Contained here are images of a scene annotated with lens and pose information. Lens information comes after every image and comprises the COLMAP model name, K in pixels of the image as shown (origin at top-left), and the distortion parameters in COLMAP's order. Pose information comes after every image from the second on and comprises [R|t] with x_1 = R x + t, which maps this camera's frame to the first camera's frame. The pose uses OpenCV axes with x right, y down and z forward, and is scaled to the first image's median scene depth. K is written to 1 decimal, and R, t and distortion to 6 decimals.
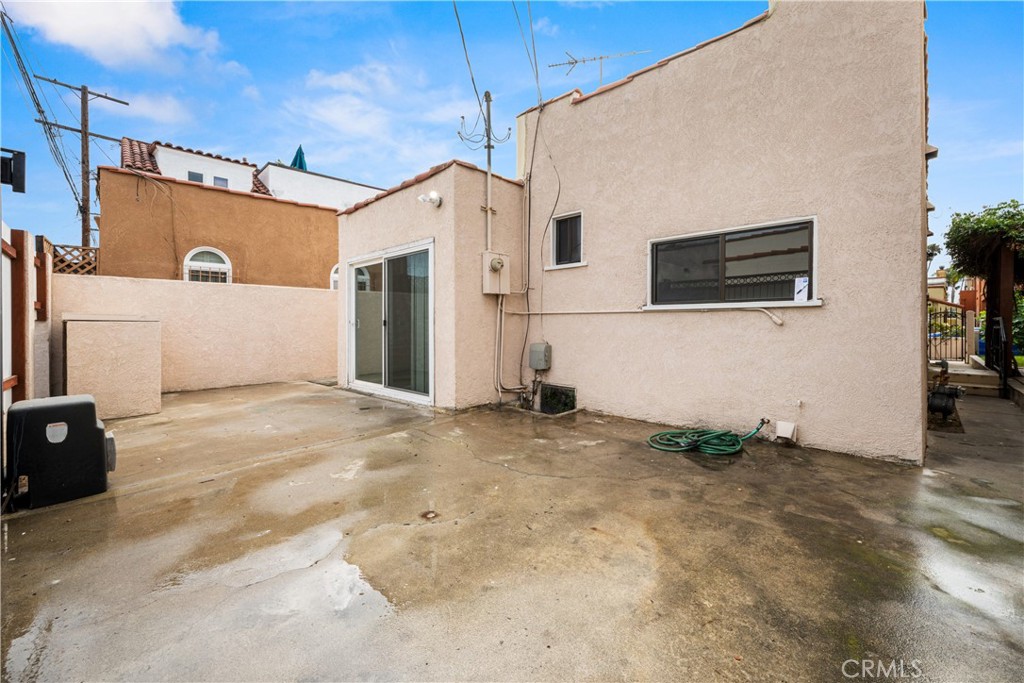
lens RADIAL K [[412.9, 0, 529.2], [0, 412.9, 324.1], [0, 0, 1]] dist [0.001081, 0.000087]
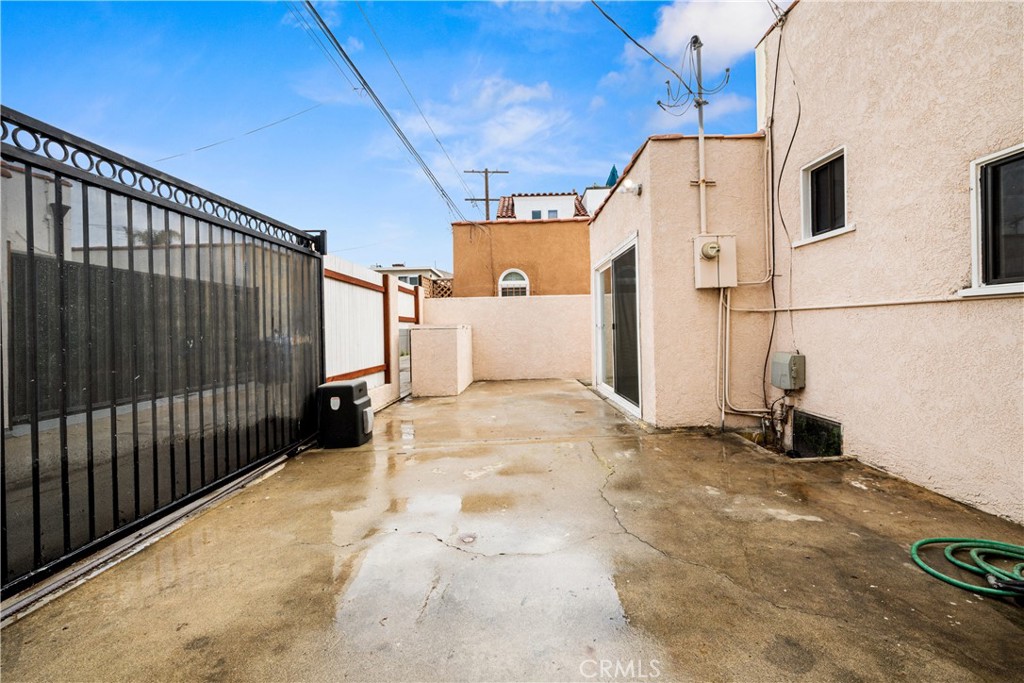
lens RADIAL K [[412.9, 0, 529.2], [0, 412.9, 324.1], [0, 0, 1]] dist [0.001081, 0.000087]
pose [[0.696073, -0.021232, -0.717657, 0.229566], [0.021667, 0.999729, -0.008561, -0.004621], [0.717644, -0.009590, 0.696344, 0.196622]]
